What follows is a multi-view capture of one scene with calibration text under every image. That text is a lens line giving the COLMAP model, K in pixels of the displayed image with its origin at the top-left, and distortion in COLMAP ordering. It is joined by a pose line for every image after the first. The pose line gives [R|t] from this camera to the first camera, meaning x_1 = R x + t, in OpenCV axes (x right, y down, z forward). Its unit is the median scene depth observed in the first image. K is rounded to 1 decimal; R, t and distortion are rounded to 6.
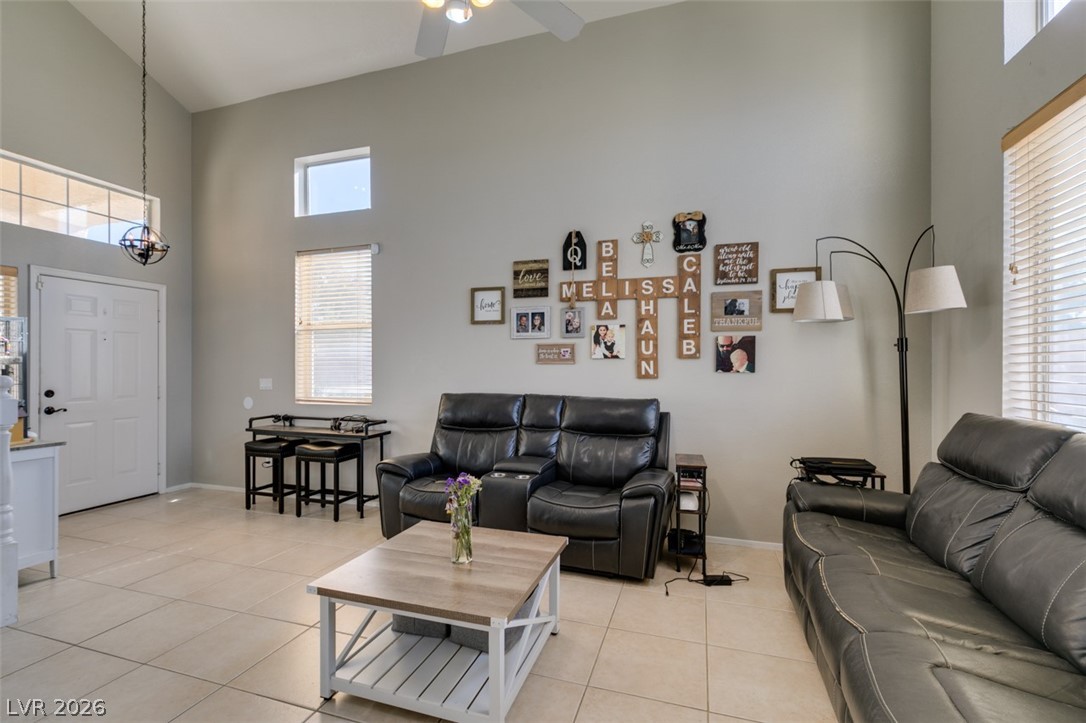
lens RADIAL K [[489.1, 0, 538.6], [0, 489.1, 364.7], [0, 0, 1]] dist [0.001548, 0.000017]
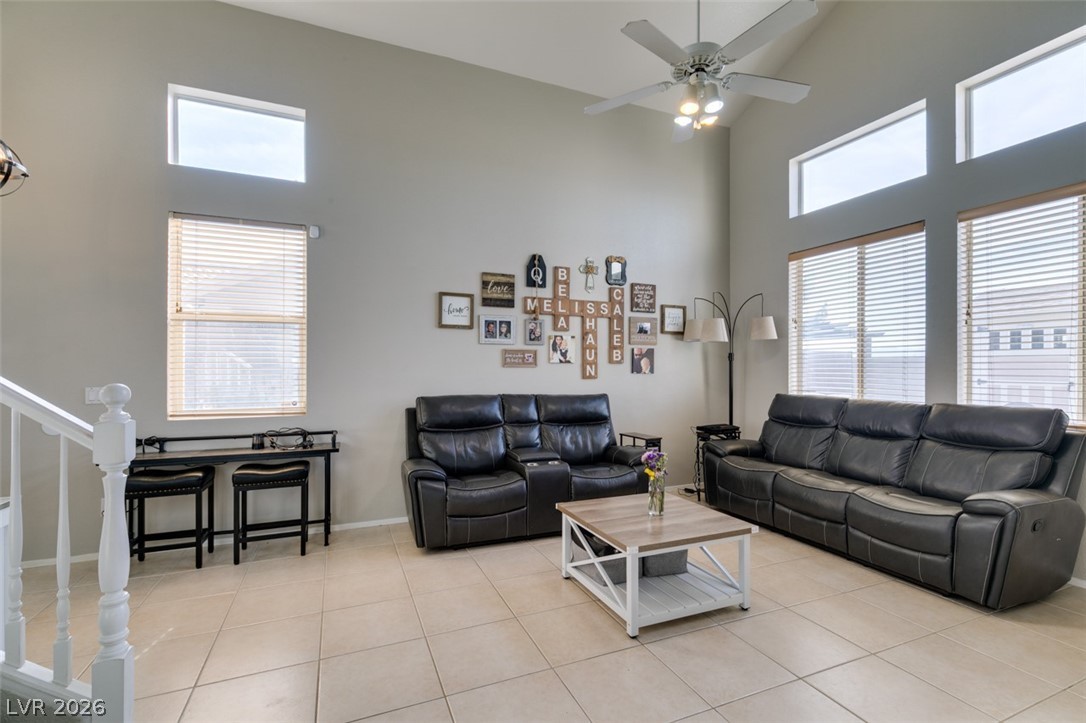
lens RADIAL K [[485.1, 0, 545.3], [0, 485.1, 366.8], [0, 0, 1]] dist [0.001149, 0.000750]
pose [[0.746892, 0.003828, 0.664934, -0.697624], [-0.002312, 0.999992, -0.003161, 0.000926], [-0.664941, 0.000824, 0.746895, 0.115510]]
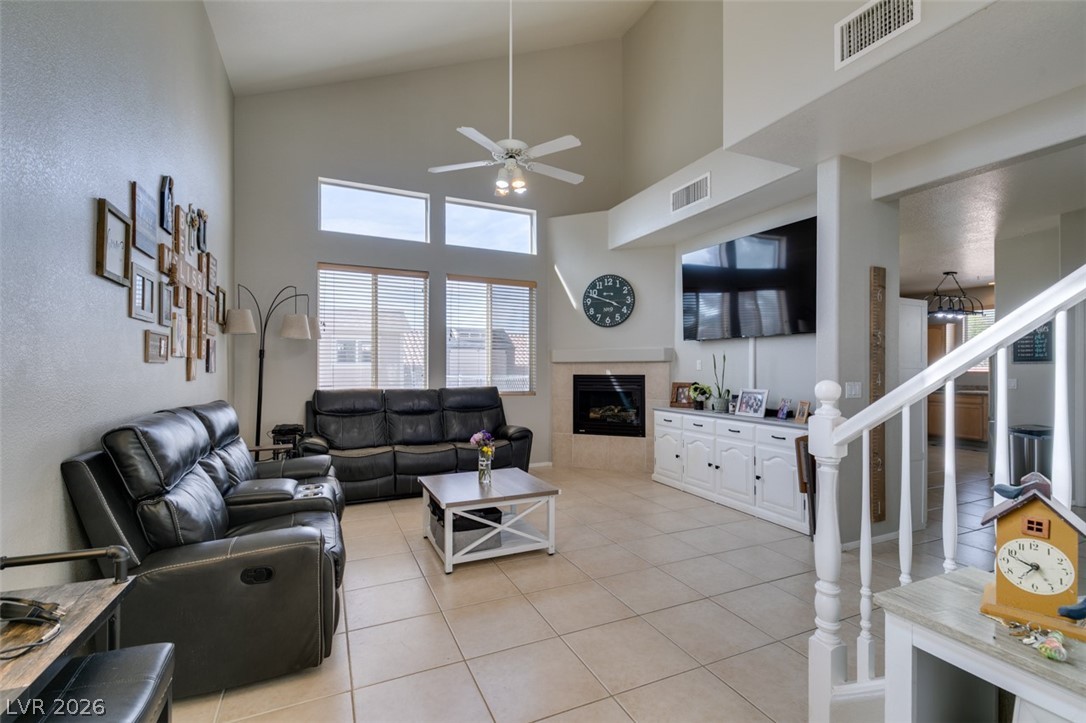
lens RADIAL K [[475.9, 0, 545.6], [0, 475.9, 369.5], [0, 0, 1]] dist [-0.000102, -0.000084]
pose [[-0.684670, -0.001054, 0.728852, -0.821843], [-0.001657, 0.999999, -0.000111, 0.007166], [-0.728851, -0.001284, -0.684671, 1.063129]]
